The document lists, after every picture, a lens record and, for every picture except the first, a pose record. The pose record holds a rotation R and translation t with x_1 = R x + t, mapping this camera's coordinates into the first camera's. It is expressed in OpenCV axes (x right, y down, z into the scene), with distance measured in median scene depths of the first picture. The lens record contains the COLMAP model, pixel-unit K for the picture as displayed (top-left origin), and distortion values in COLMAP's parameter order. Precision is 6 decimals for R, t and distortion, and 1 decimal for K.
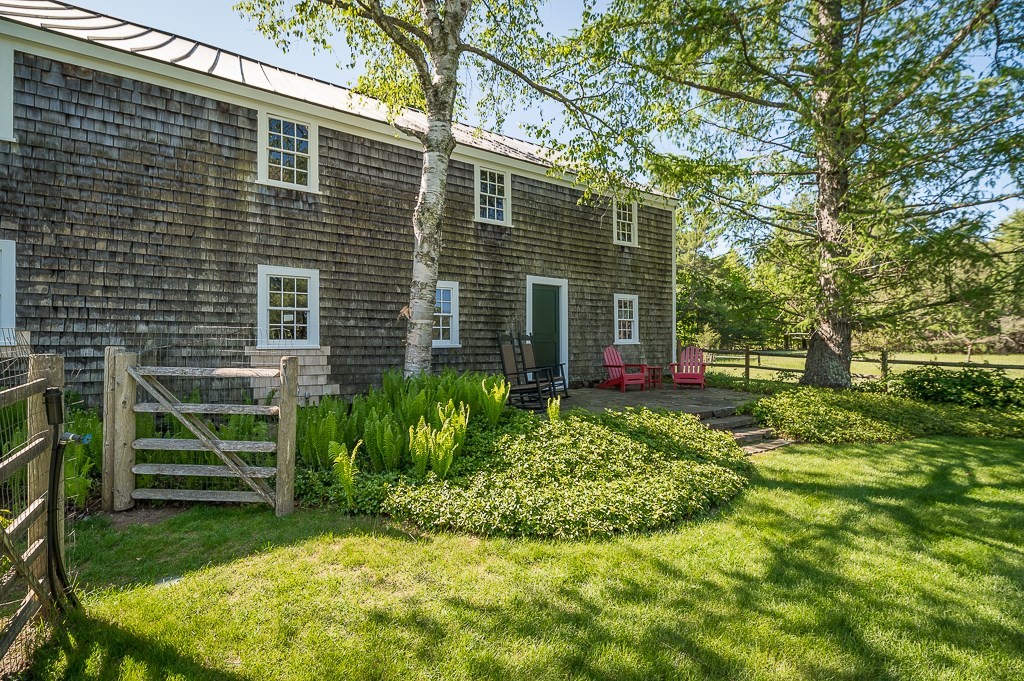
lens RADIAL K [[429.3, 0, 516.4], [0, 429.3, 341.6], [0, 0, 1]] dist [0.016708, -0.001003]
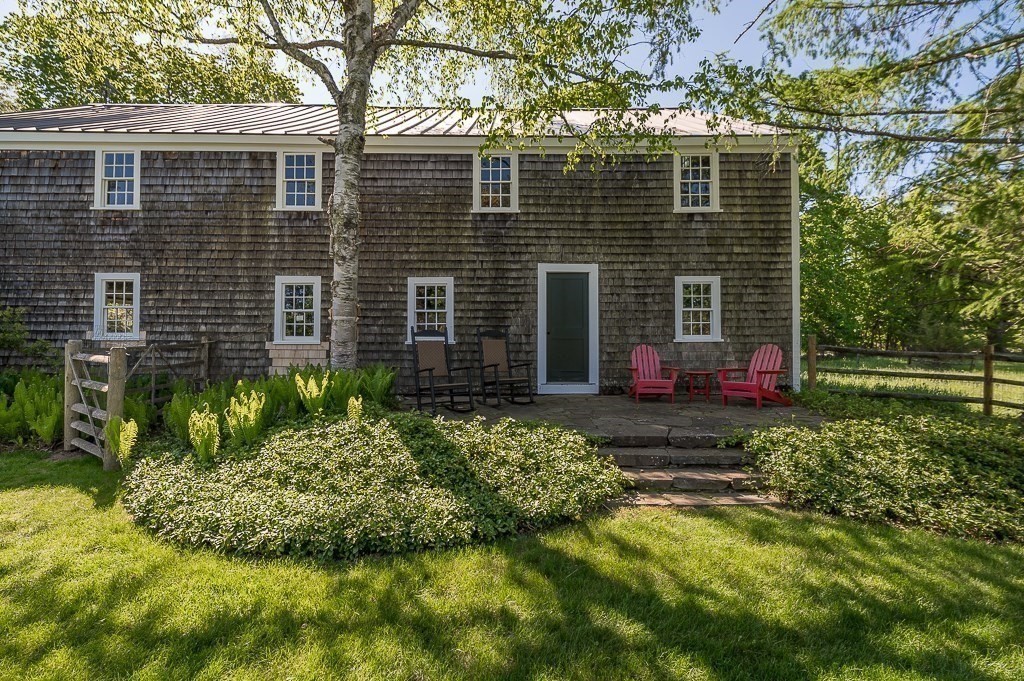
lens RADIAL K [[429.3, 0, 512.7], [0, 429.3, 342.3], [0, 0, 1]] dist [0.016708, -0.001003]
pose [[0.852851, -0.006011, -0.522120, 0.532134], [0.000283, 0.999939, -0.011051, 0.022296], [0.522155, 0.009277, 0.852800, 0.257298]]
